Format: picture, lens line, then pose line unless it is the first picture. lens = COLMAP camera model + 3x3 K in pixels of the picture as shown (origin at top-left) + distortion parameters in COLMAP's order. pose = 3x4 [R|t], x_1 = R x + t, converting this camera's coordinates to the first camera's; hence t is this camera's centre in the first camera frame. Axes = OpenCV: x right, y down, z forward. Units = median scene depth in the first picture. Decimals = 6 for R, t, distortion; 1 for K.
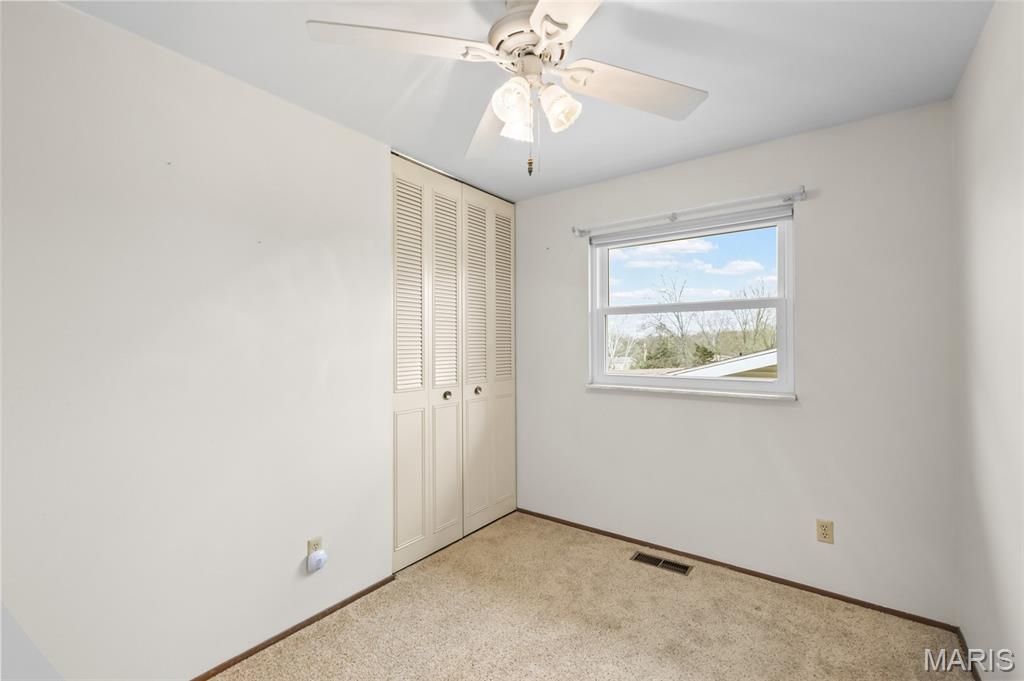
lens RADIAL K [[443.7, 0, 511.3], [0, 443.7, 343.4], [0, 0, 1]] dist [0.002795, -0.000658]
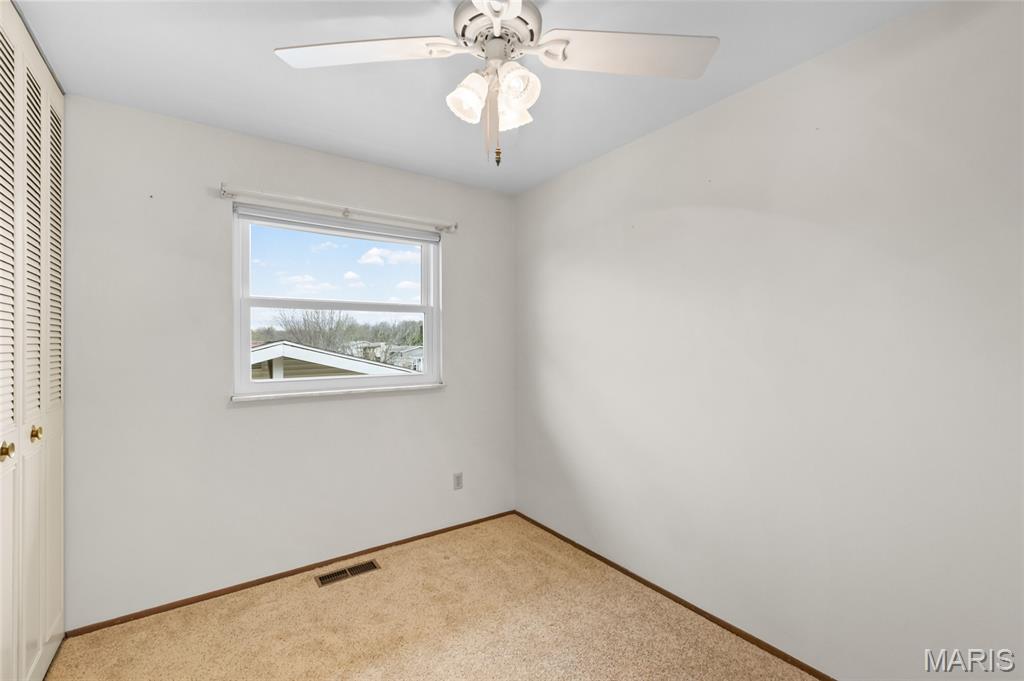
lens RADIAL K [[443.7, 0, 510.8], [0, 443.7, 344.6], [0, 0, 1]] dist [0.002795, -0.000658]
pose [[0.308105, -0.001628, 0.951351, -0.486081], [0.004196, 0.999991, 0.000352, 0.005761], [-0.951343, 0.003883, 0.308109, 0.390108]]
